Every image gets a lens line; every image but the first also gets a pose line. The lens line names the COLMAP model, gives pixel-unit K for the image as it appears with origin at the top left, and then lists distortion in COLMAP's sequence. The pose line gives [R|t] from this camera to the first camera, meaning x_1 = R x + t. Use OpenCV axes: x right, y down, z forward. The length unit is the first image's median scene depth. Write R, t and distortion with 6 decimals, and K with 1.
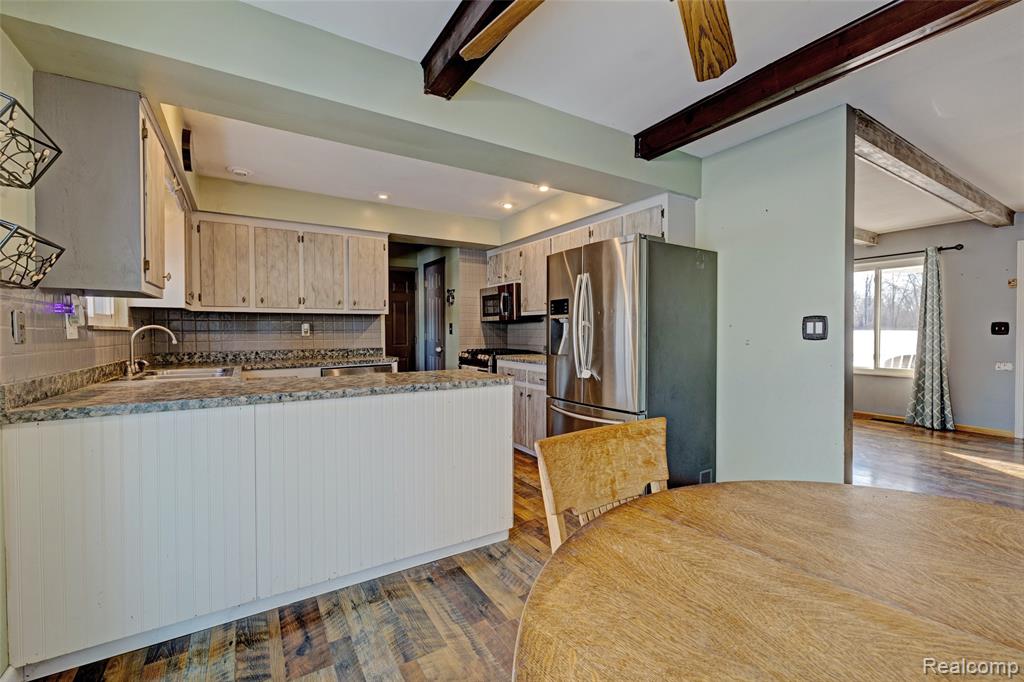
lens RADIAL K [[432.4, 0, 519.7], [0, 432.4, 339.1], [0, 0, 1]] dist [0.000844, -0.000879]
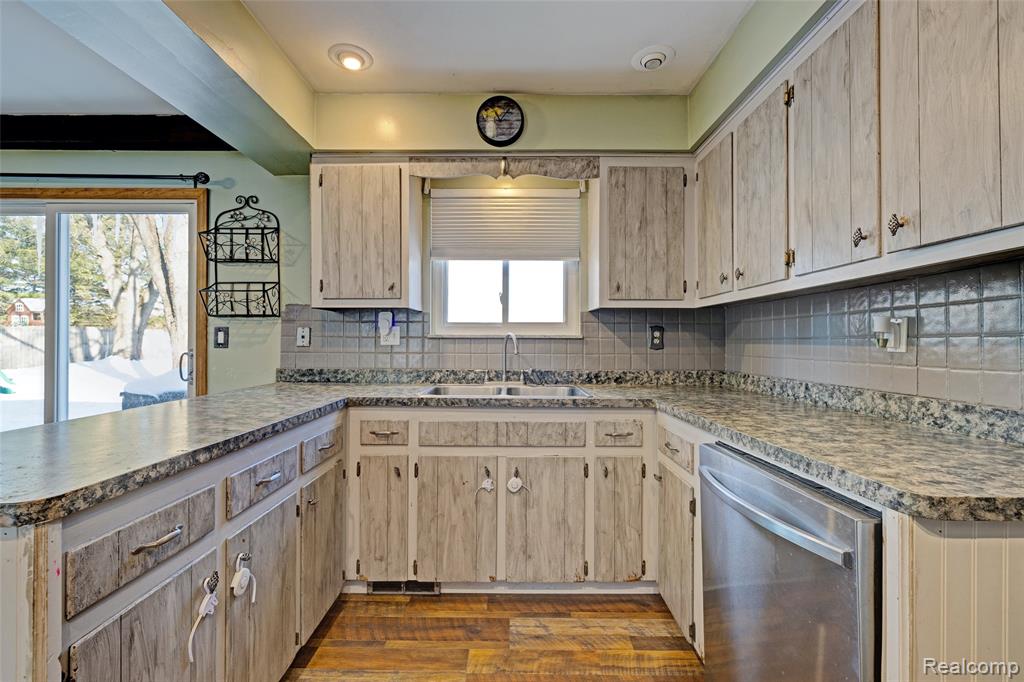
lens RADIAL K [[432.4, 0, 521.9], [0, 432.4, 339.4], [0, 0, 1]] dist [0.000844, -0.000879]
pose [[-0.514187, -0.002784, -0.857673, -0.060590], [-0.016451, 0.999843, 0.006618, -0.016009], [0.857520, 0.017512, -0.514152, 0.968504]]
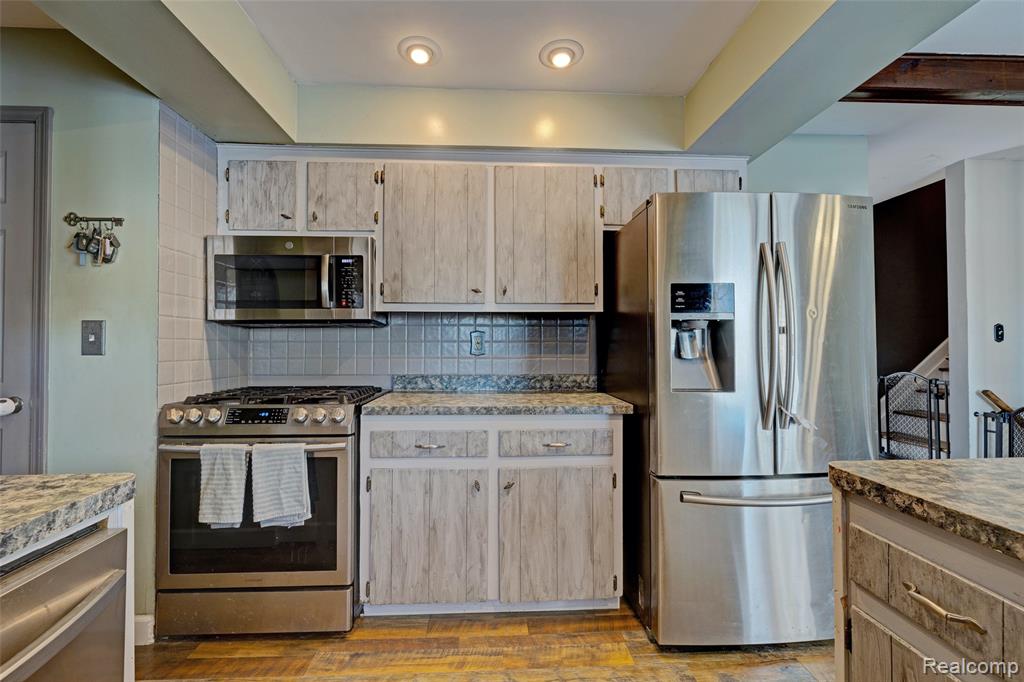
lens RADIAL K [[432.4, 0, 509.1], [0, 432.4, 341.1], [0, 0, 1]] dist [0.000844, -0.000879]
pose [[0.496084, 0.014818, 0.868148, -0.377204], [0.015811, 0.999534, -0.026096, -0.010987], [-0.868130, 0.026672, 0.495619, 0.763238]]
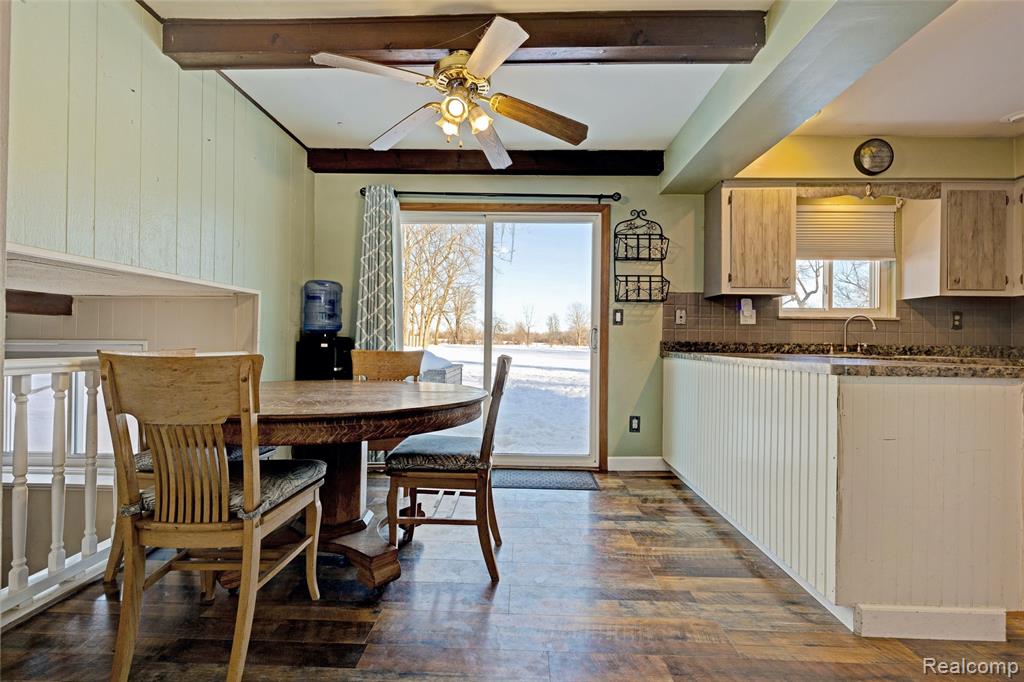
lens RADIAL K [[432.4, 0, 521.3], [0, 432.4, 337.6], [0, 0, 1]] dist [0.000844, -0.000879]
pose [[-0.537239, -0.009509, -0.843376, 0.440340], [-0.026575, 0.999631, 0.005658, 0.033784], [0.843011, 0.025452, -0.537294, 0.546940]]
